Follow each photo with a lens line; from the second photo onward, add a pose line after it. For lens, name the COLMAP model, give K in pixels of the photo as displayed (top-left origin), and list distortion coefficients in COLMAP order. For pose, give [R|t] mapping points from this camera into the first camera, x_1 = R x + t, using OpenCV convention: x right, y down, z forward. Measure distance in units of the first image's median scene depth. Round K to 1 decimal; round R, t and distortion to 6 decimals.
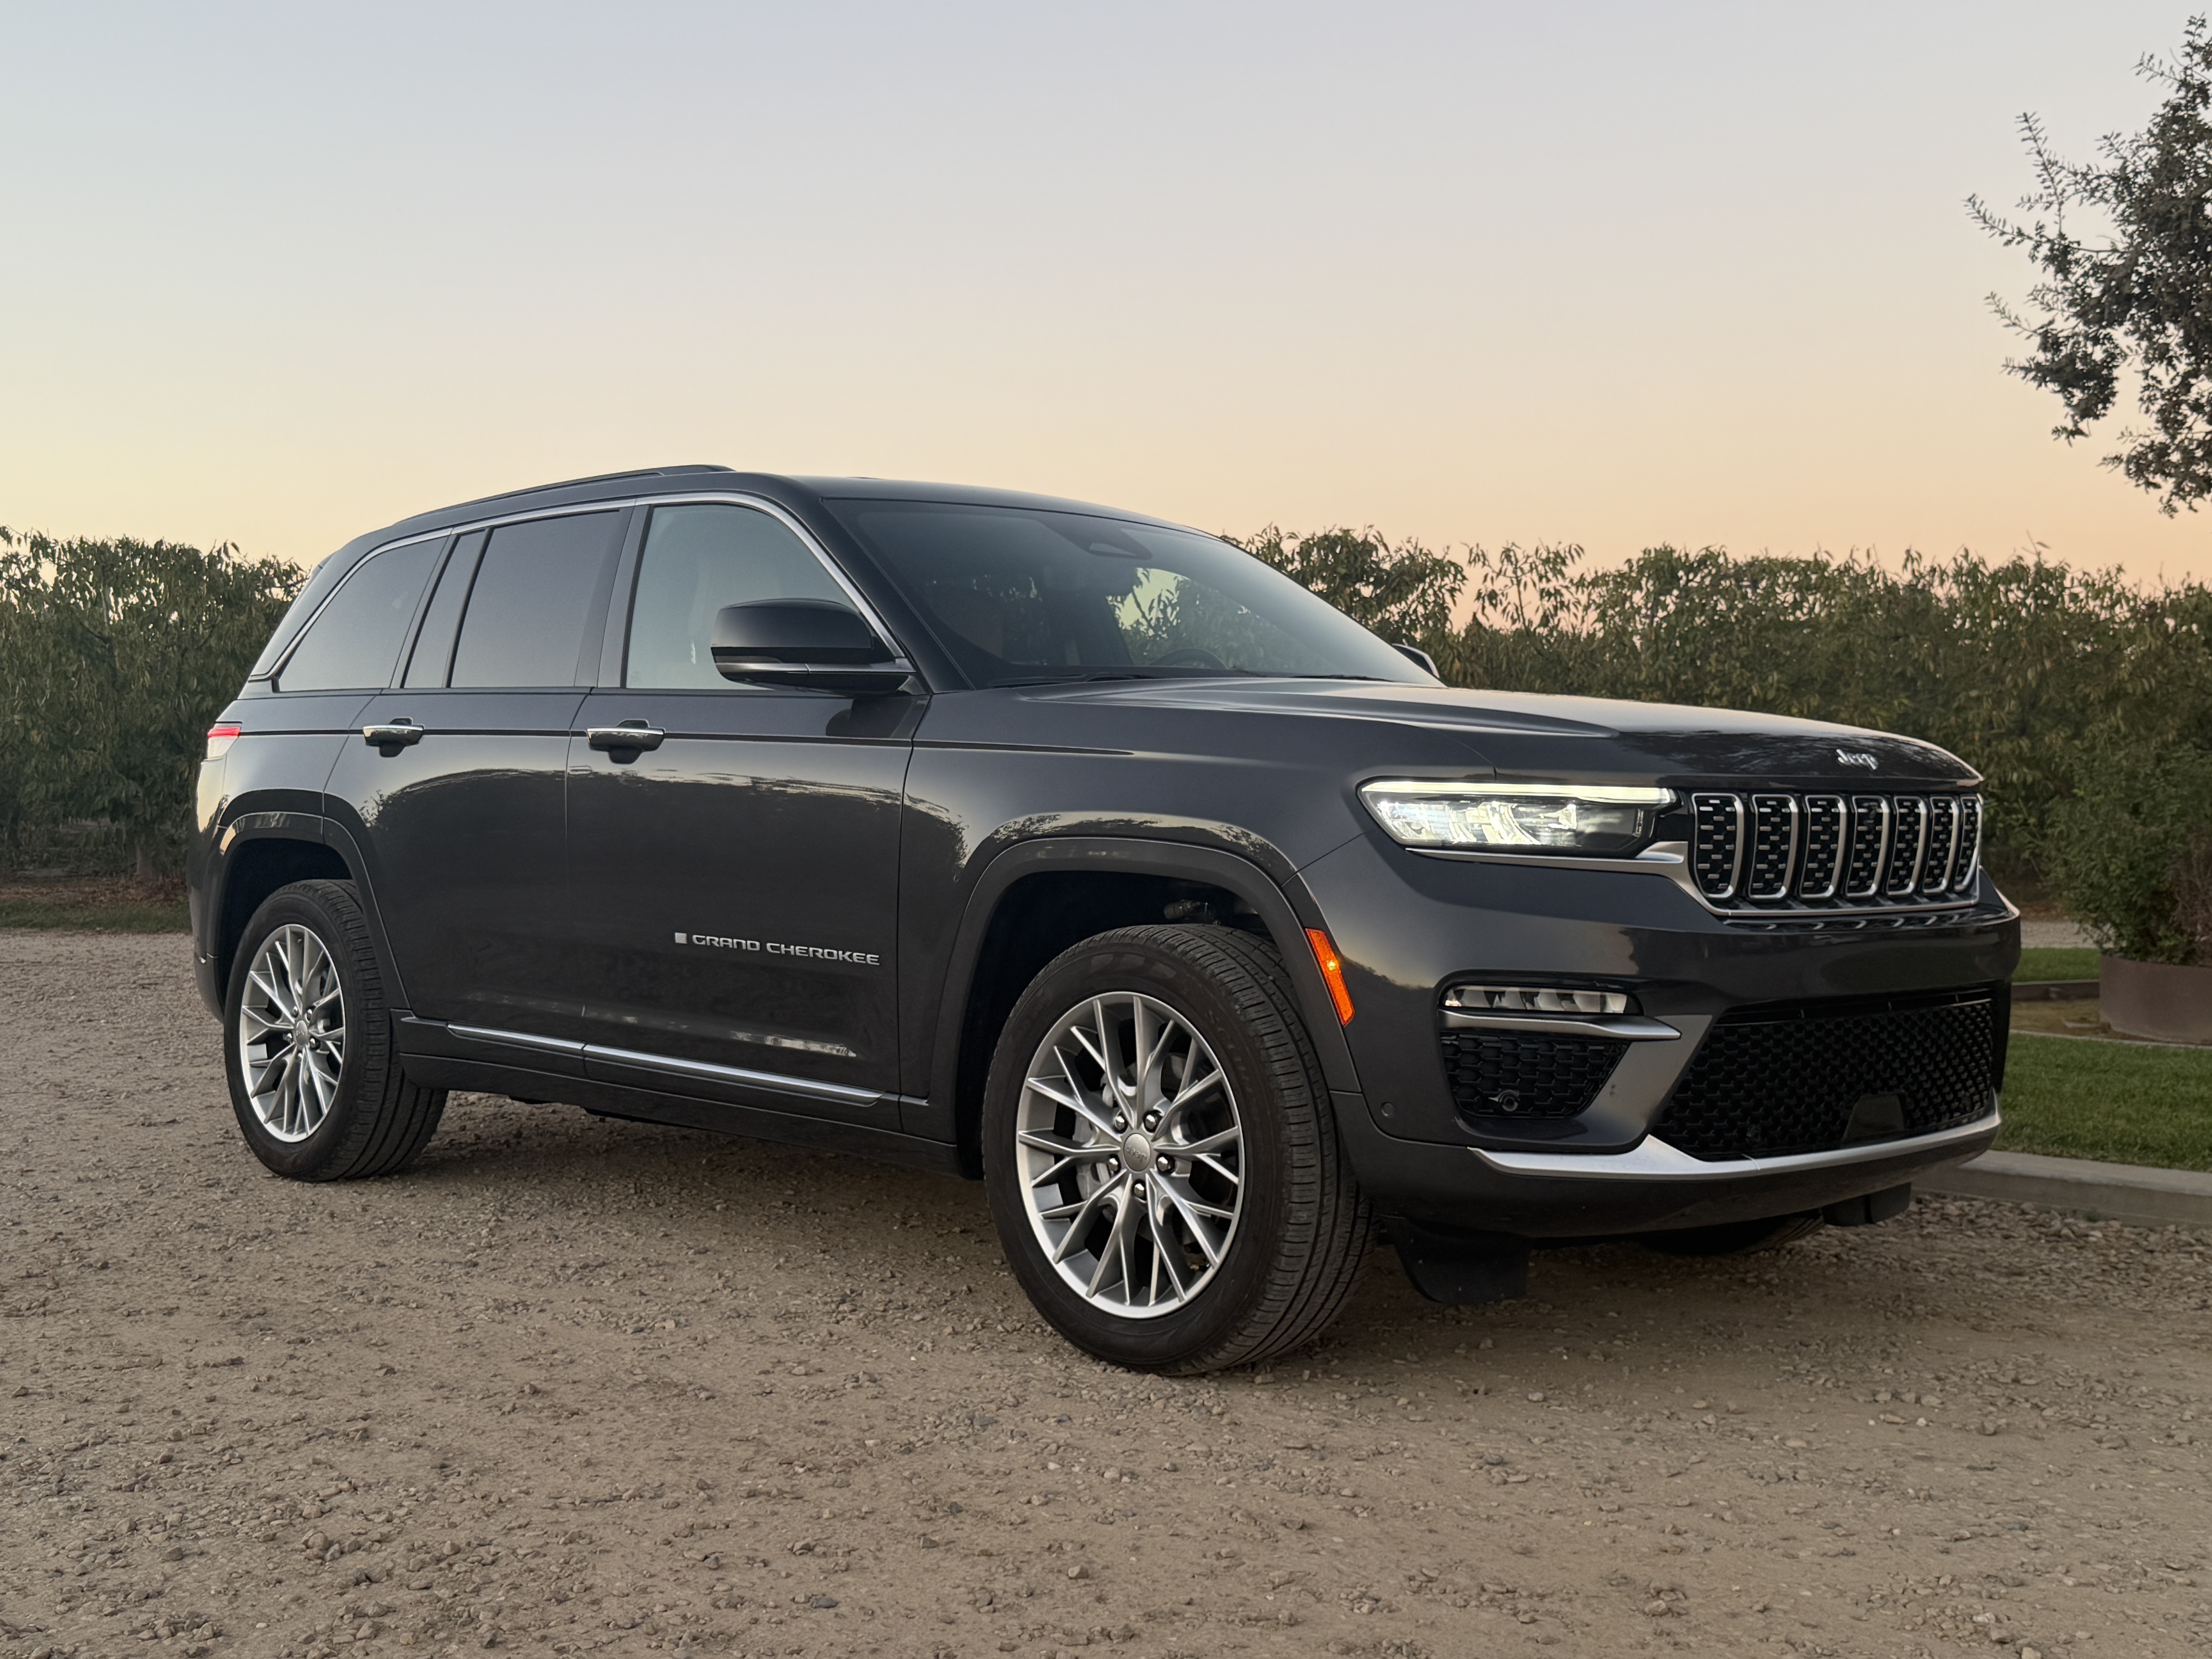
lens RADIAL K [[2535.5, 0, 1106.5], [0, 2535.5, 841.0], [0, 0, 1]] dist [0.092043, 0.000000]
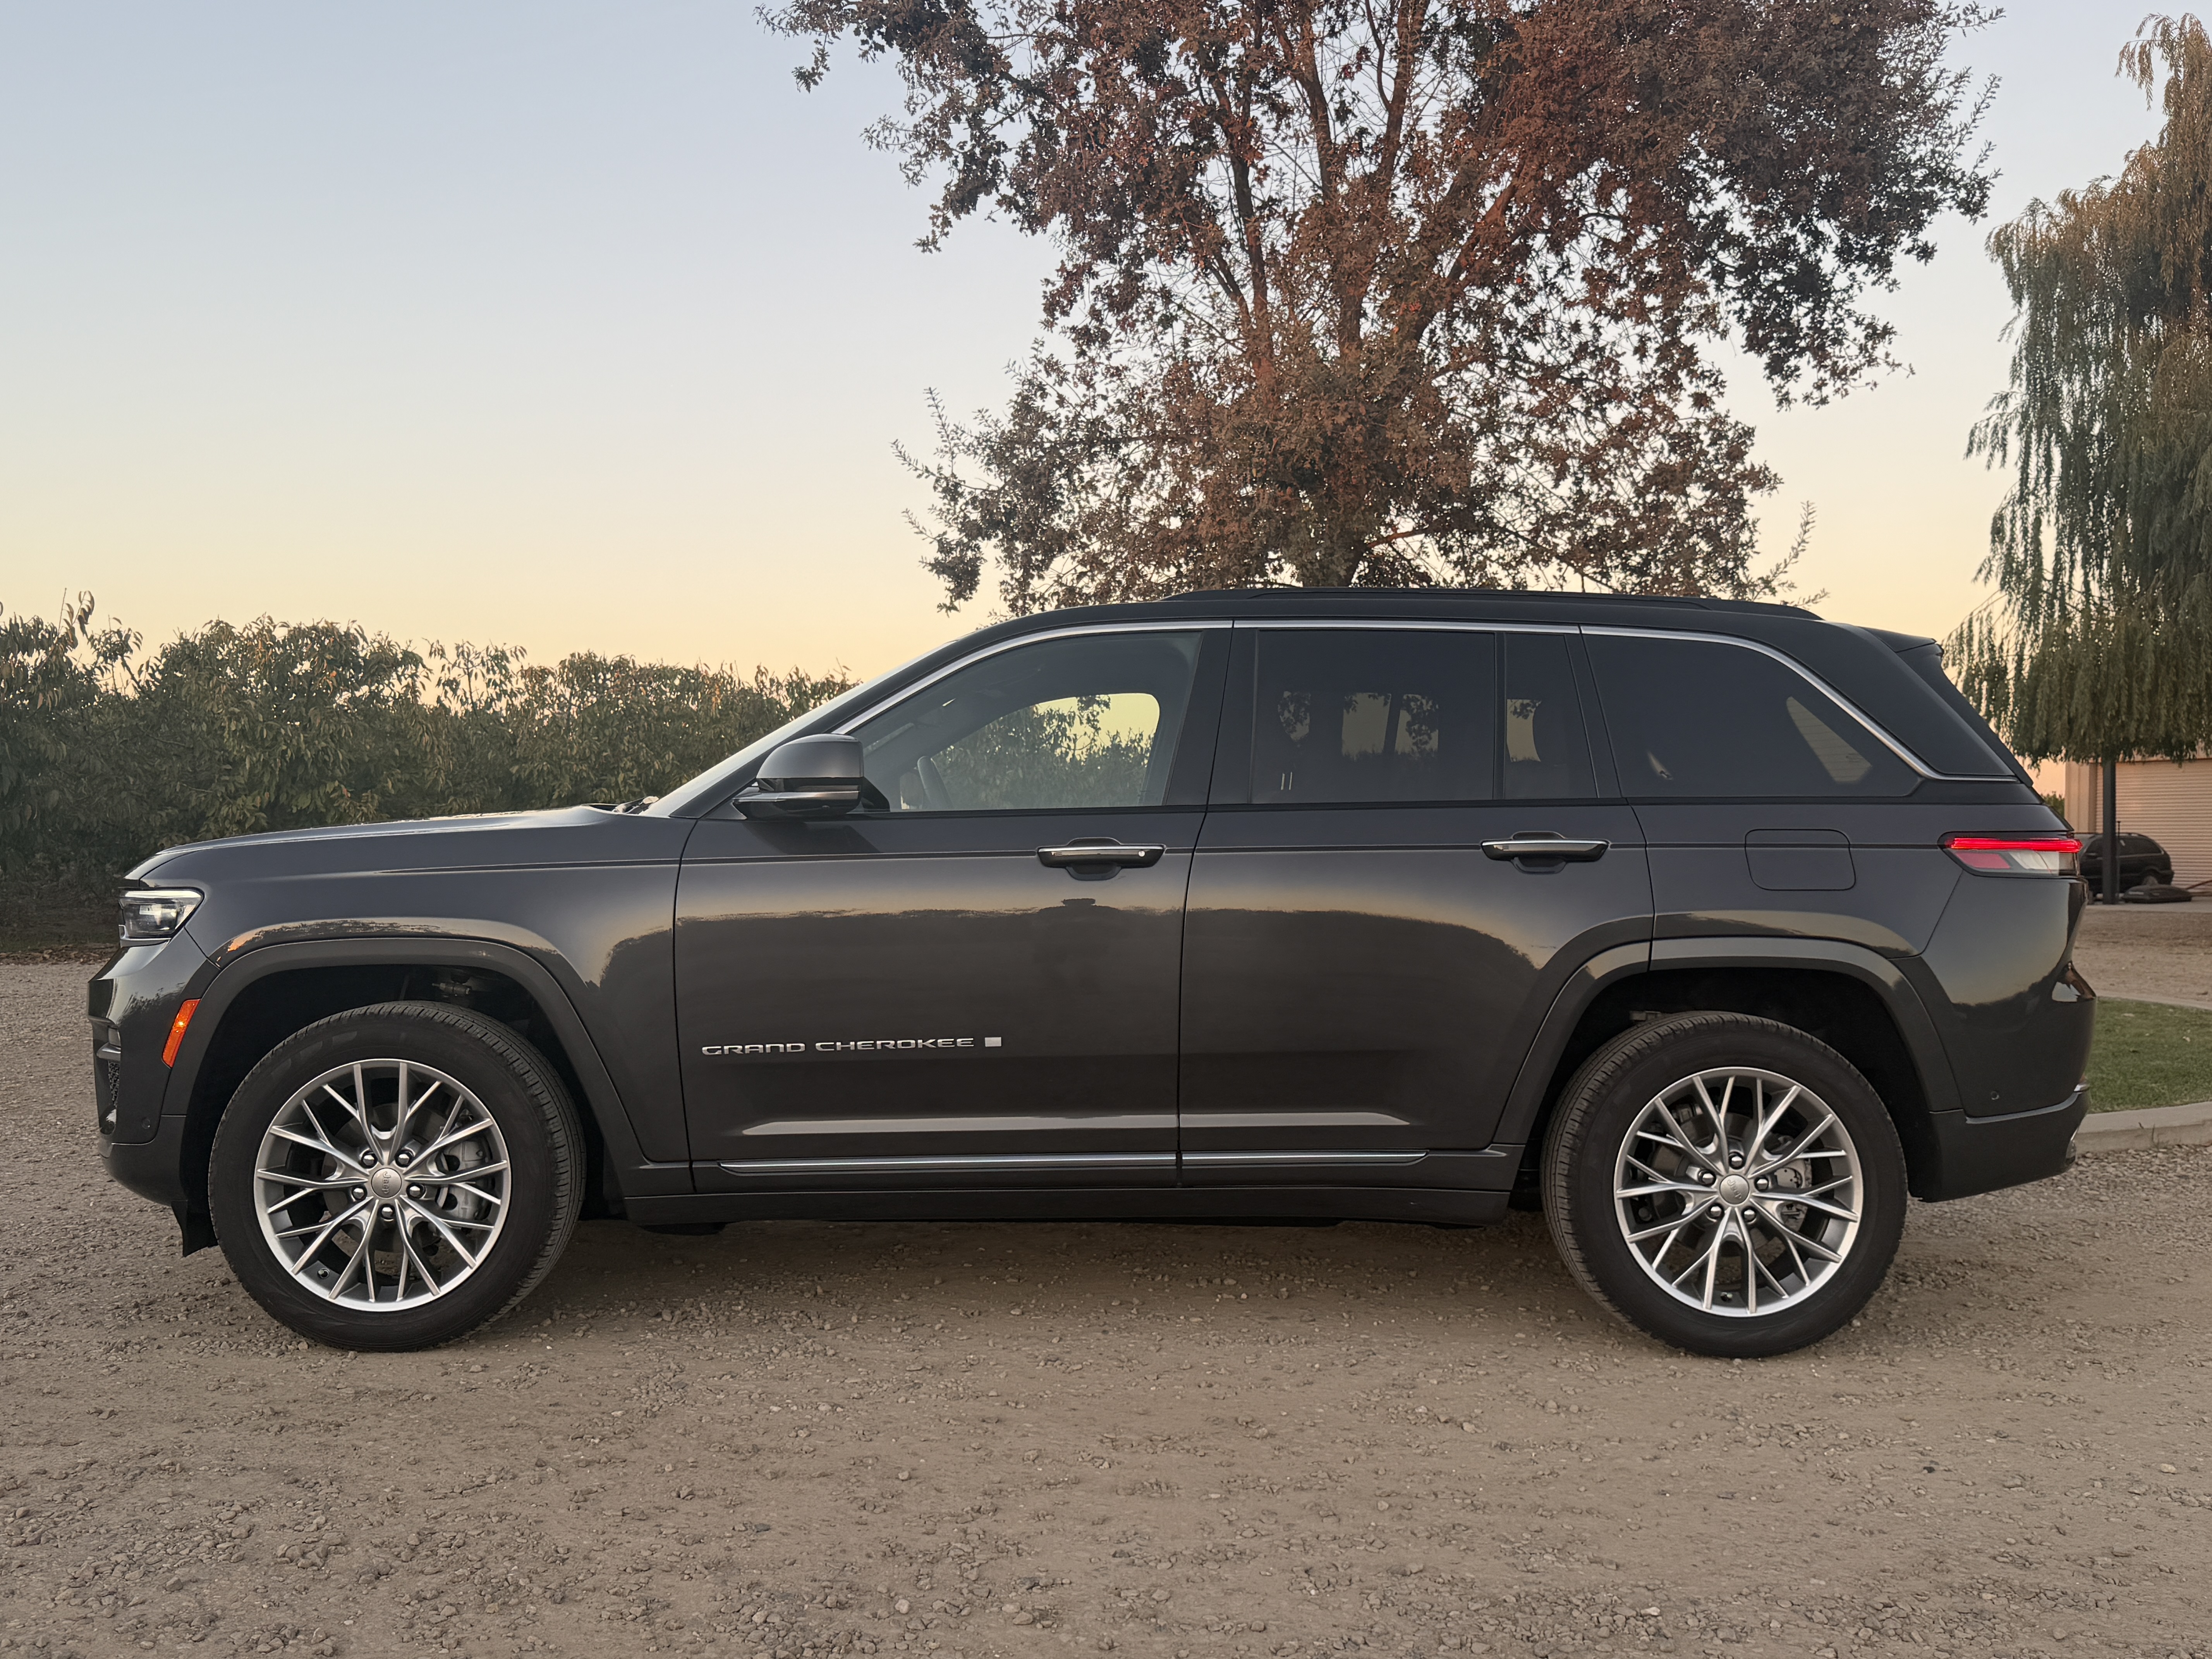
lens RADIAL K [[1933.3, 0, 1137.4], [0, 1933.3, 882.1], [0, 0, 1]] dist [0.080324, -0.130782]
pose [[0.852015, -0.006683, 0.523475, -0.308655], [0.001546, 0.999946, 0.010249, -0.037153], [-0.523515, -0.007922, 0.851980, 0.005078]]
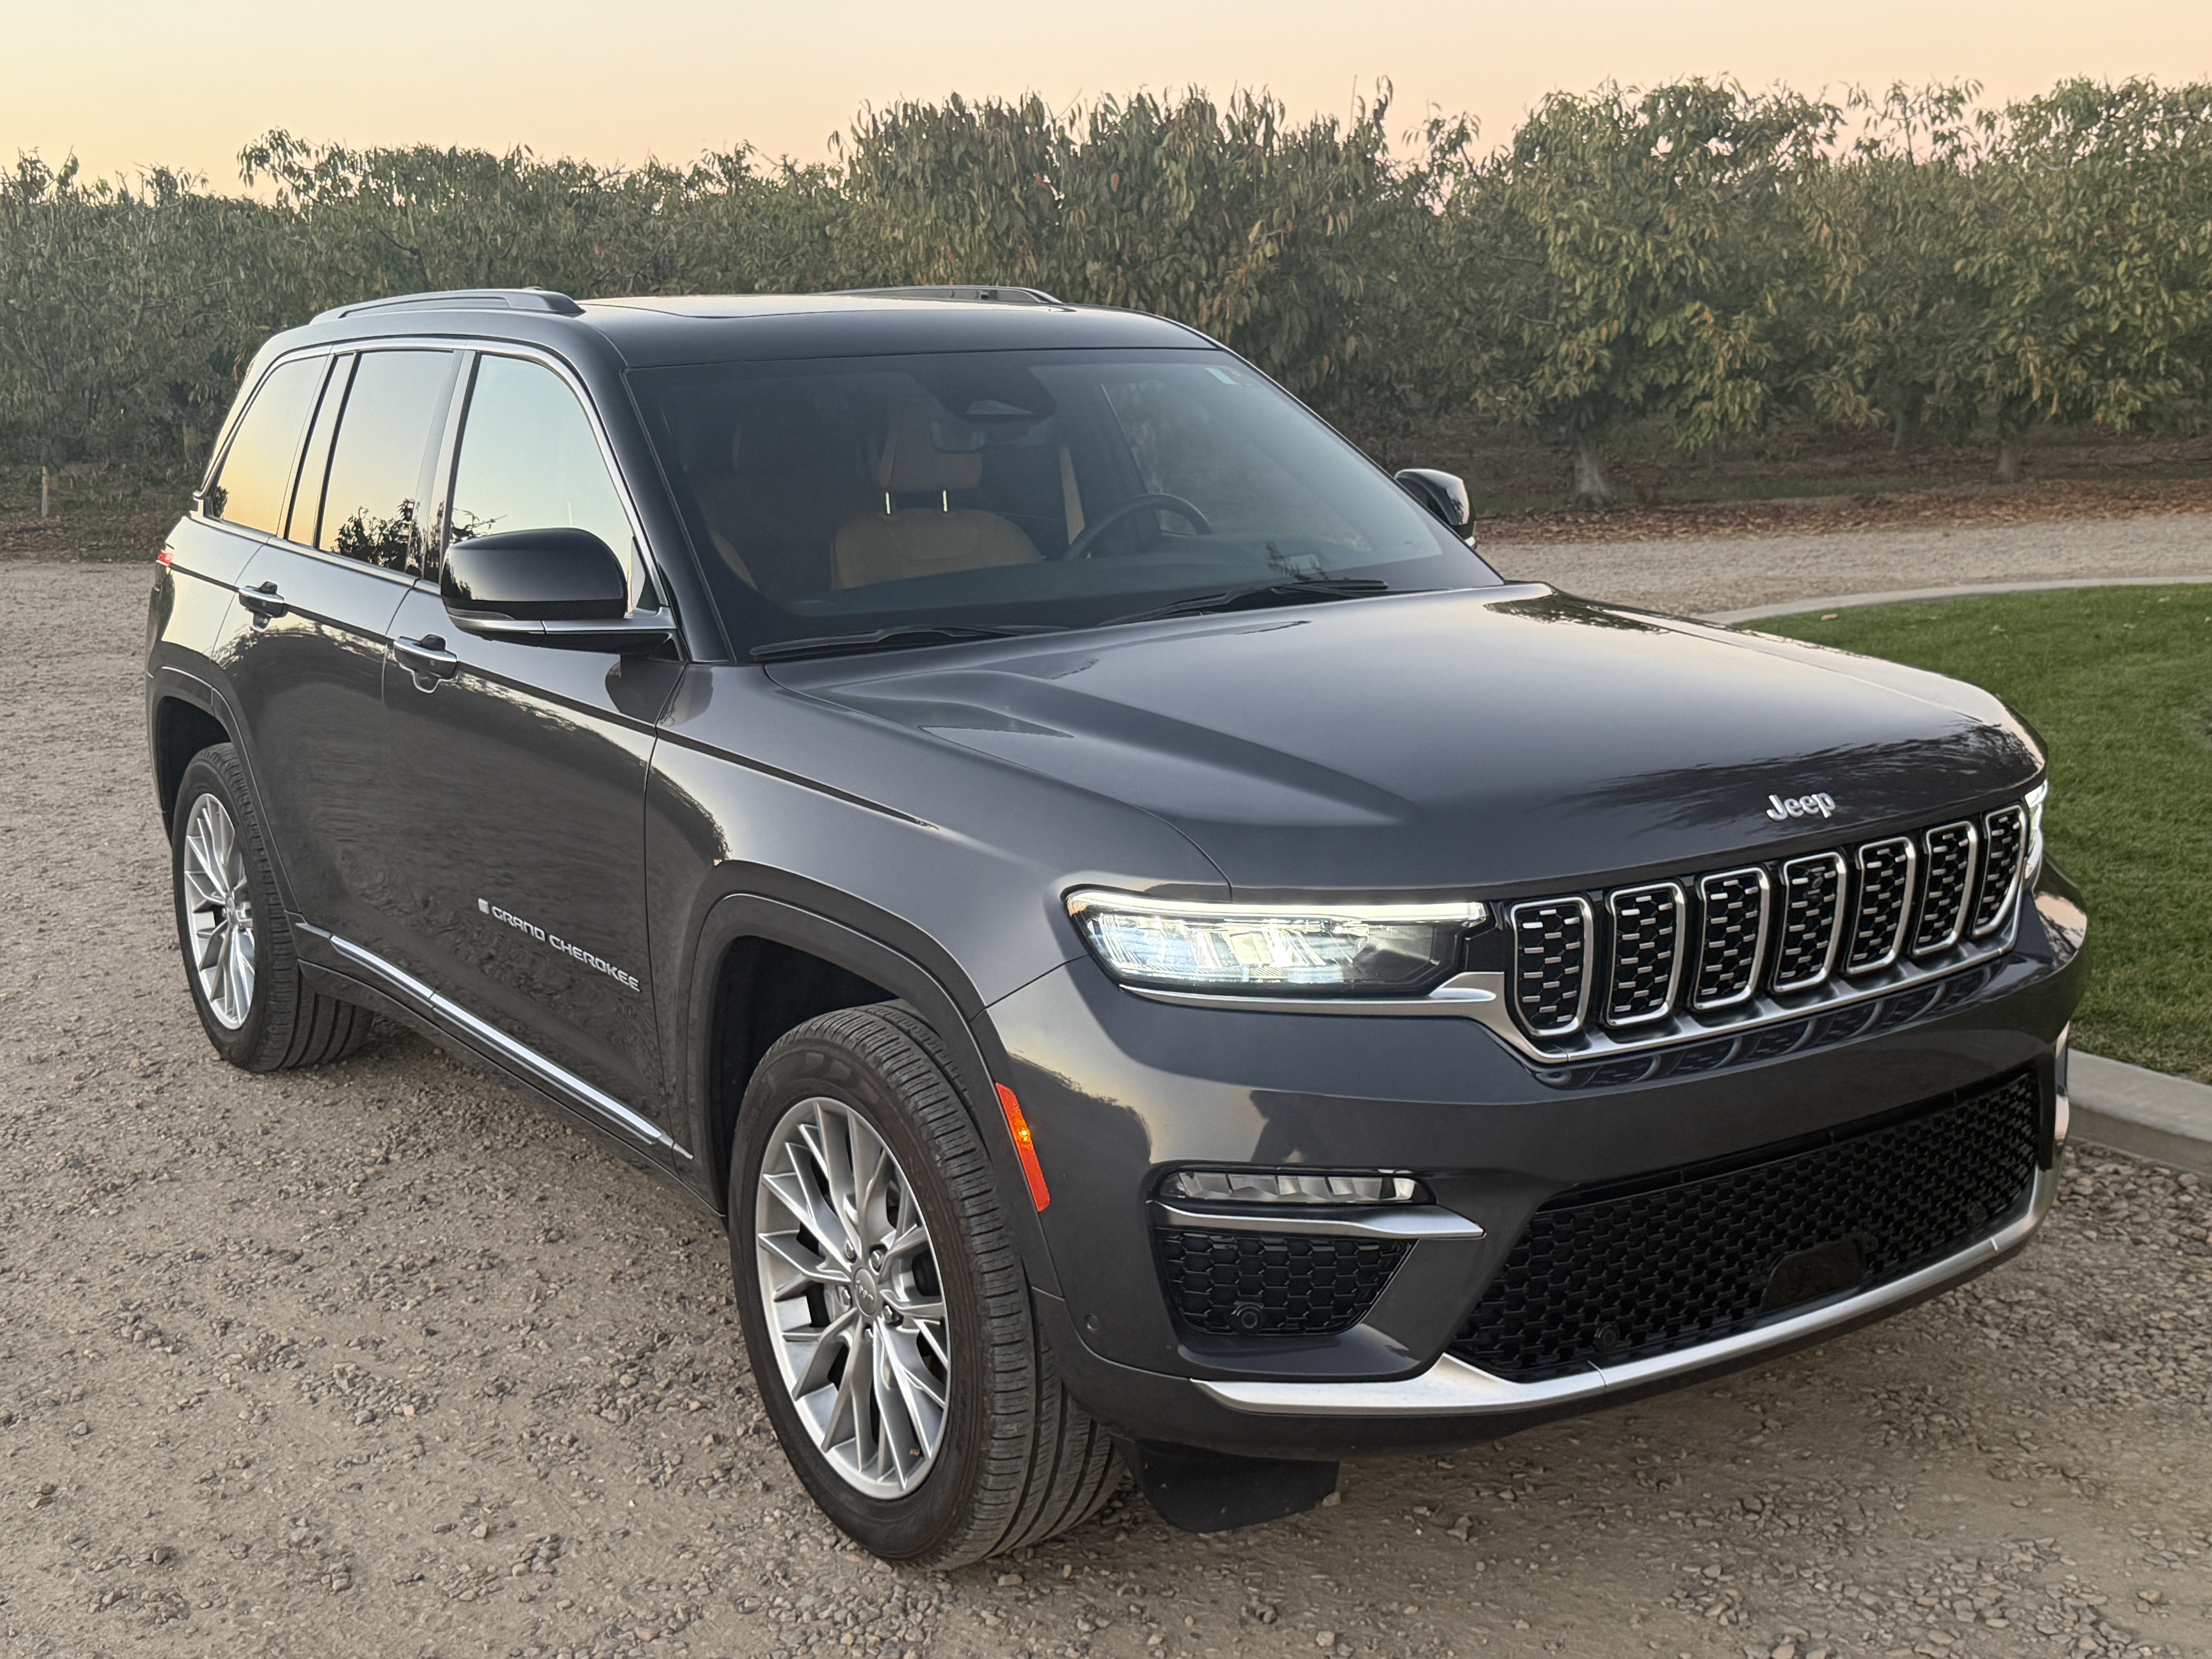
lens RADIAL K [[2535.5, 0, 1109.0], [0, 2535.5, 843.6], [0, 0, 1]] dist [0.092043, 0.000000]
pose [[0.985832, 0.005148, -0.167658, 0.200227], [0.026347, 0.982370, 0.185082, -0.148118], [0.165655, -0.186877, 0.968316, 0.228359]]
